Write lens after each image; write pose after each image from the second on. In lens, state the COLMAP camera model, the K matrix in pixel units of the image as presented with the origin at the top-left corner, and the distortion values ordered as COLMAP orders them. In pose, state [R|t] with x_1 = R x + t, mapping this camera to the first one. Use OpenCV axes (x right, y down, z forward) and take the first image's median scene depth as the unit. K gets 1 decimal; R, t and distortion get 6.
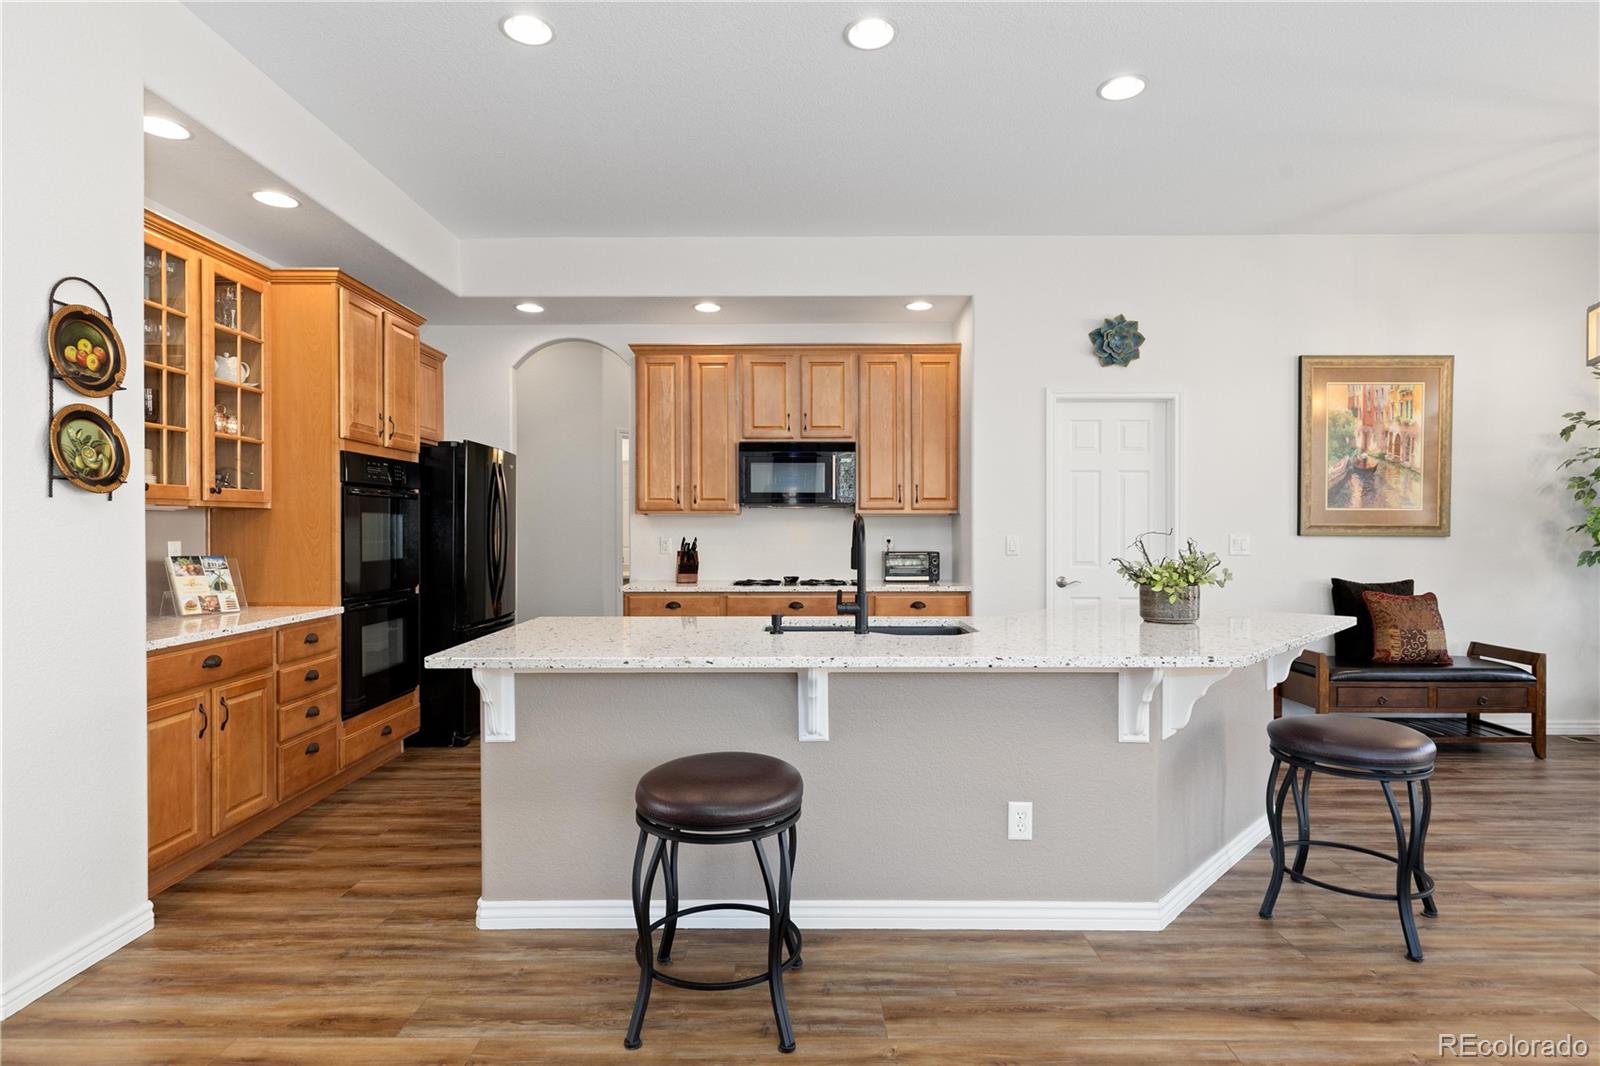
lens RADIAL K [[806.2, 0, 793.9], [0, 806.2, 534.1], [0, 0, 1]] dist [-0.000401, -0.002518]
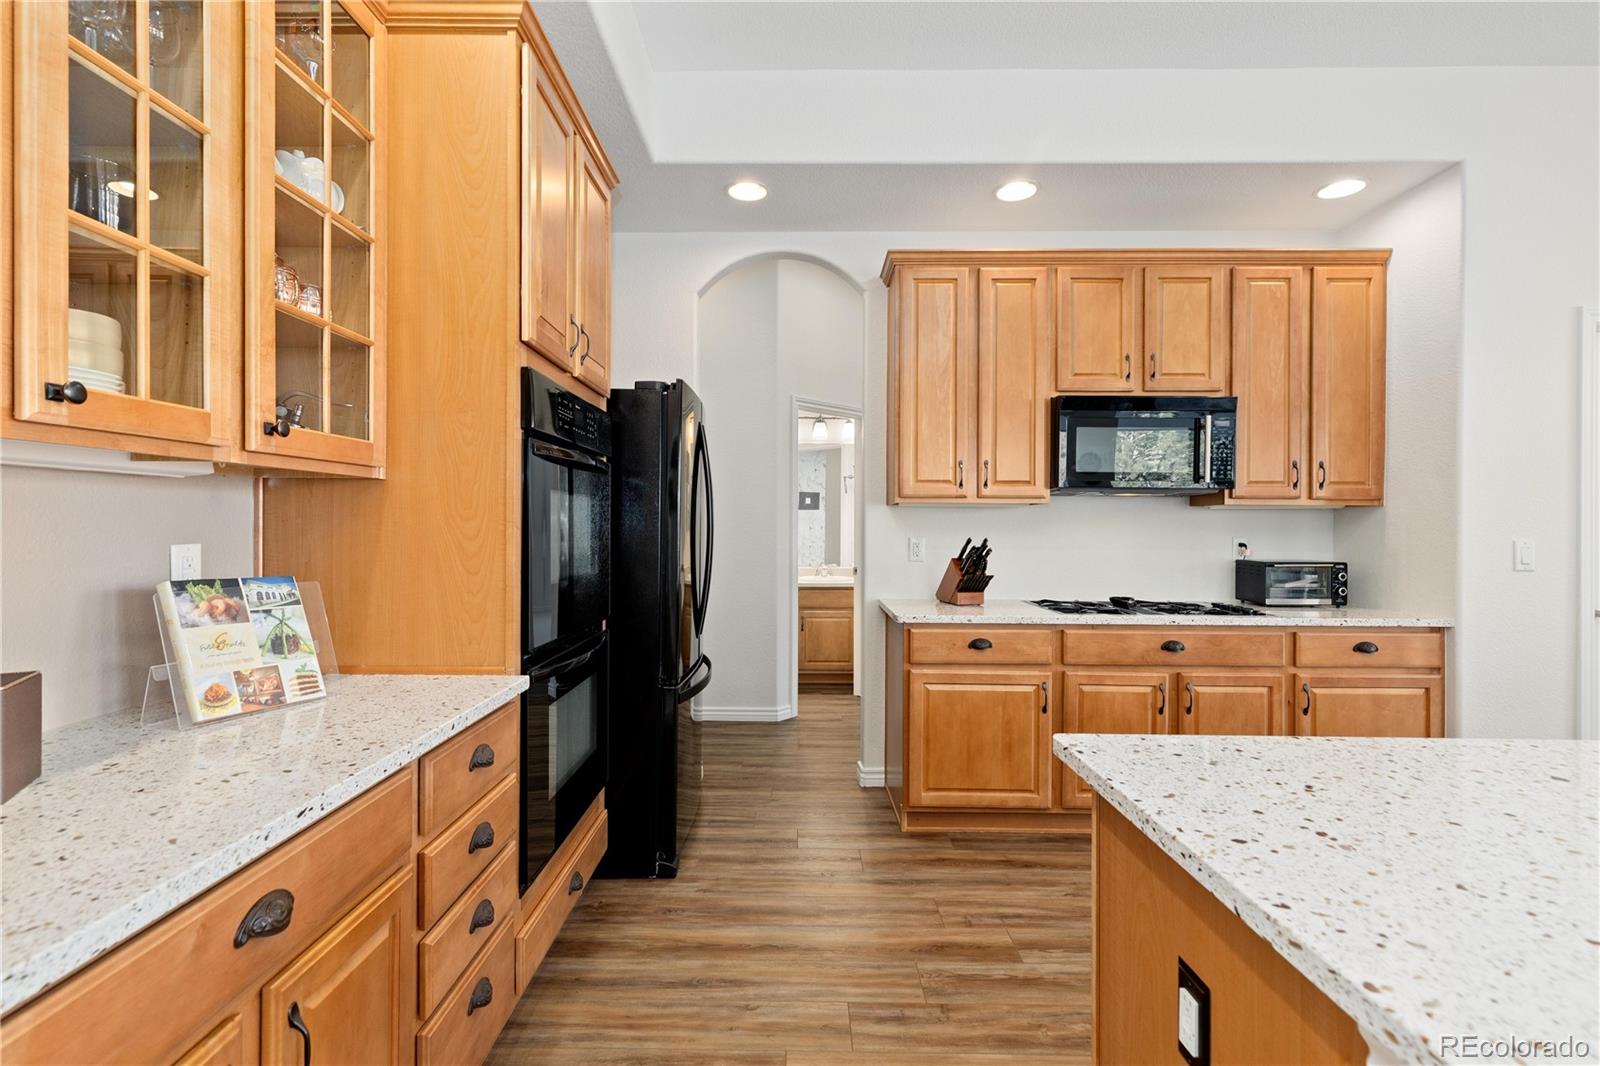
lens RADIAL K [[732.5, 0, 788.5], [0, 732.5, 529.7], [0, 0, 1]] dist [0.008145, -0.002980]
pose [[0.999960, 0.006043, -0.006627, -0.396836], [-0.006068, 0.999975, -0.003630, -0.000233], [0.006604, 0.003670, 0.999971, 0.547636]]
